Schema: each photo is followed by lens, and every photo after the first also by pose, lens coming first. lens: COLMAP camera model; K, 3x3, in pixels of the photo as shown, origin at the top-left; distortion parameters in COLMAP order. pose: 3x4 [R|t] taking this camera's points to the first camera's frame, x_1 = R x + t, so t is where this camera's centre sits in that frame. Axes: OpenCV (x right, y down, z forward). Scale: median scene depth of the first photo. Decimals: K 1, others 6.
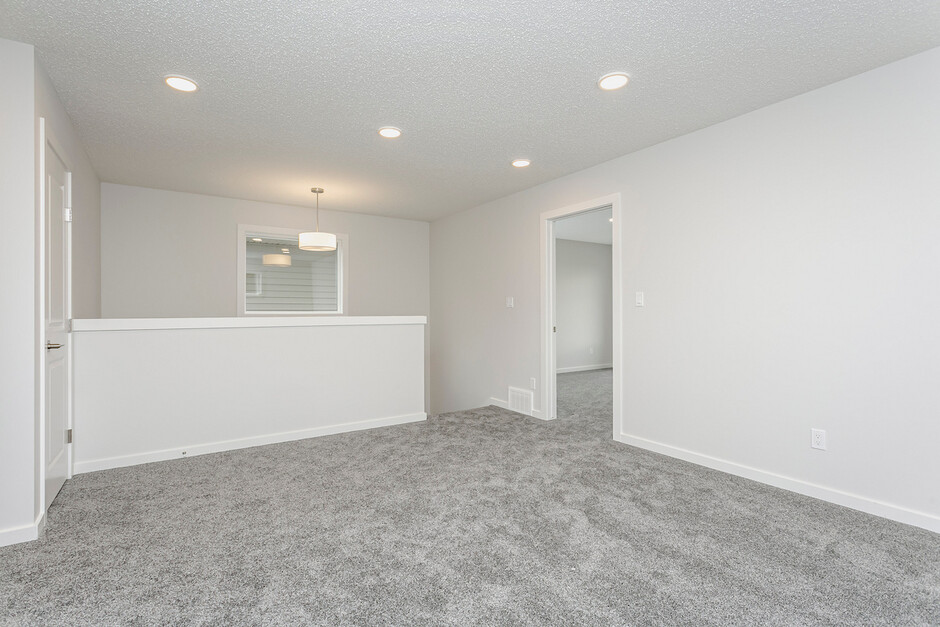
lens RADIAL K [[445.2, 0, 457.4], [0, 445.2, 312.2], [0, 0, 1]] dist [0.003371, 0.001529]
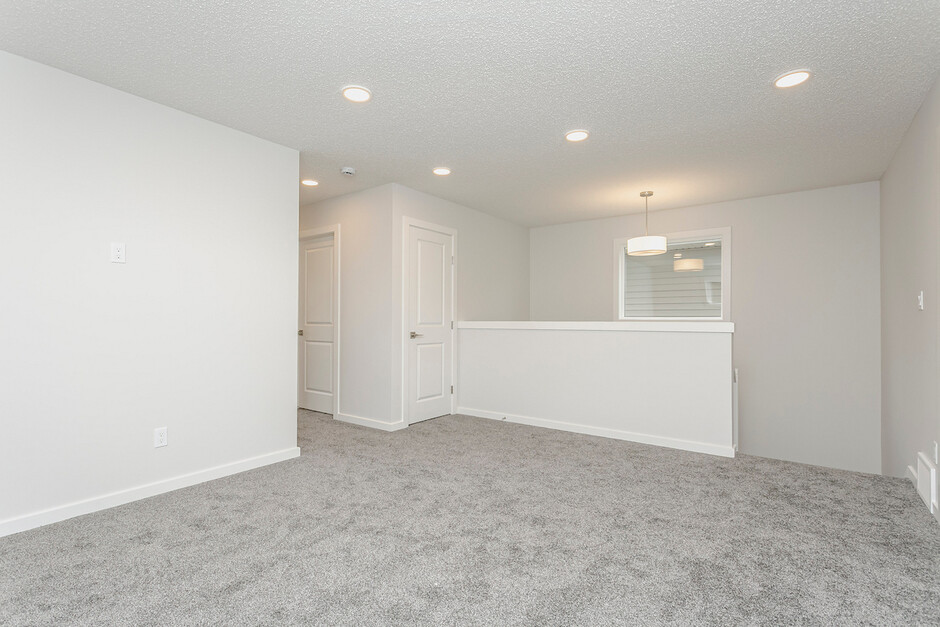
lens RADIAL K [[445.2, 0, 468.2], [0, 445.2, 315.0], [0, 0, 1]] dist [0.003371, 0.001529]
pose [[0.362391, 0.000199, -0.932026, 0.462437], [-0.002501, 0.999997, -0.000759, -0.003772], [0.932023, 0.002606, 0.362390, 0.274814]]
